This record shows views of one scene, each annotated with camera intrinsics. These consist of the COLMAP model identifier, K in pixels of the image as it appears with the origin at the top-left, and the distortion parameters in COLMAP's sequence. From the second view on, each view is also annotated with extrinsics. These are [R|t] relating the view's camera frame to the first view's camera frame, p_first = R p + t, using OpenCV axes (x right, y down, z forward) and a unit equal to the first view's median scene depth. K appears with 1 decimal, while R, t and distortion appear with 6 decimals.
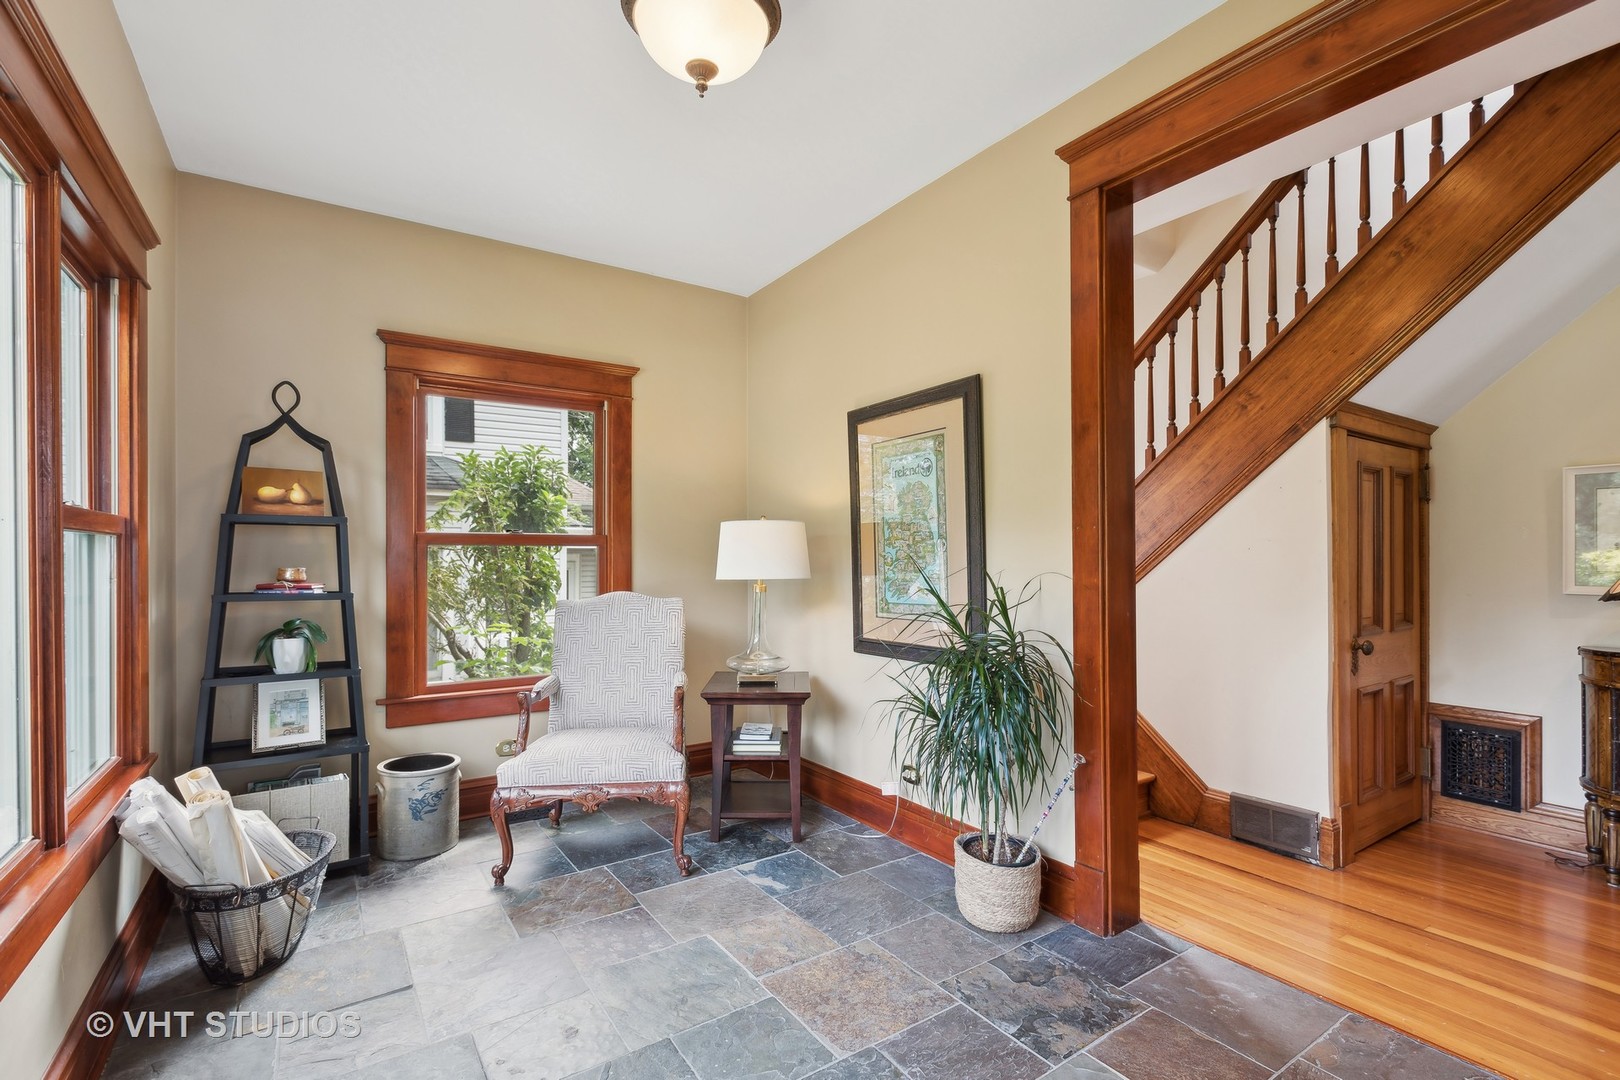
lens RADIAL K [[739.0, 0, 793.3], [0, 739.0, 553.8], [0, 0, 1]] dist [0.003729, -0.001235]
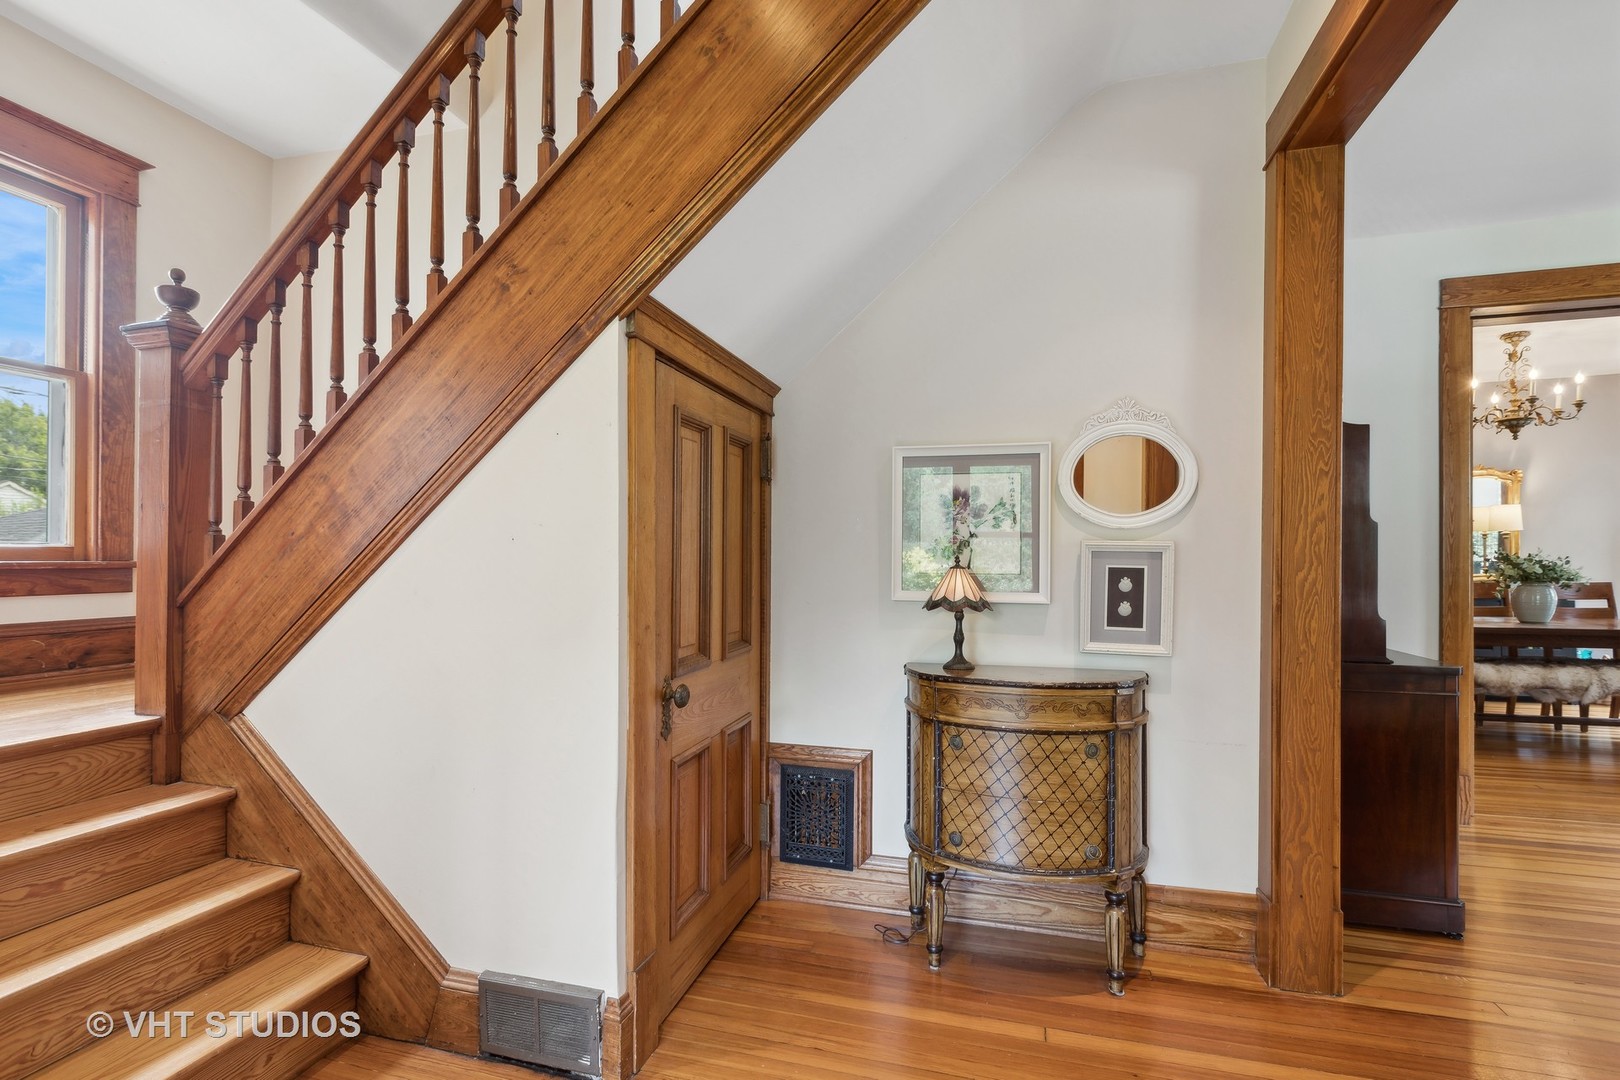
lens RADIAL K [[739.0, 0, 793.3], [0, 739.0, 553.8], [0, 0, 1]] dist [0.003729, -0.001235]
pose [[0.773075, 0.004007, 0.634302, 0.422610], [-0.006532, 0.999977, 0.001645, 0.002242], [-0.634281, -0.005416, 0.773083, 0.423415]]
